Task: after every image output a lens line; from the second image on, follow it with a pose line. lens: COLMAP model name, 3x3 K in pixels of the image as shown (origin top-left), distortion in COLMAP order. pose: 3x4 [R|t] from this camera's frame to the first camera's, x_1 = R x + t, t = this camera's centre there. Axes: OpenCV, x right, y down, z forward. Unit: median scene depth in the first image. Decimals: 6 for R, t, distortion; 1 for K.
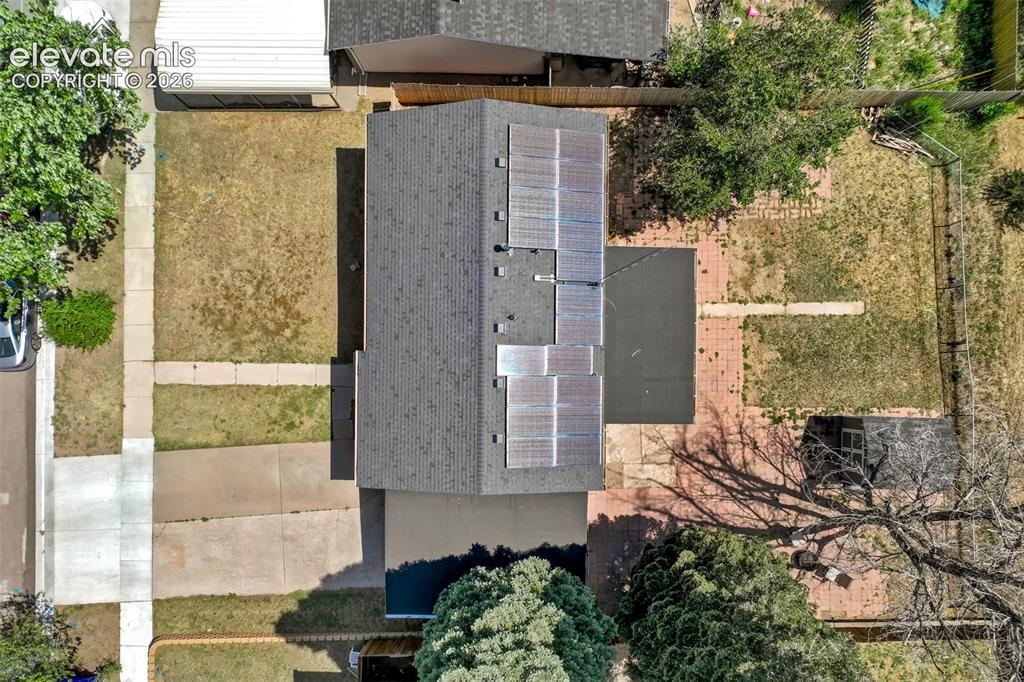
lens RADIAL K [[738.4, 0, 516.1], [0, 738.4, 346.1], [0, 0, 1]] dist [0.002812, 0.008164]
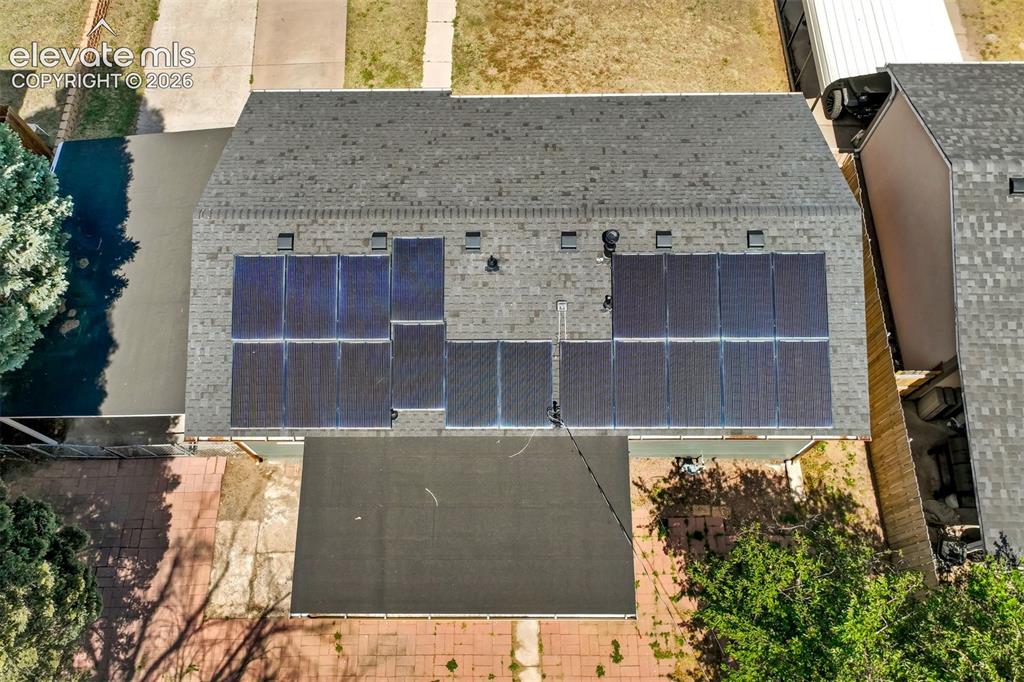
lens RADIAL K [[738.4, 0, 534.6], [0, 738.4, 336.7], [0, 0, 1]] dist [0.002812, 0.008164]
pose [[0.018469, 0.927625, -0.373057, 0.233800], [-0.999260, 0.029711, 0.024408, -0.074413], [0.033725, 0.372330, 0.927487, 0.417939]]
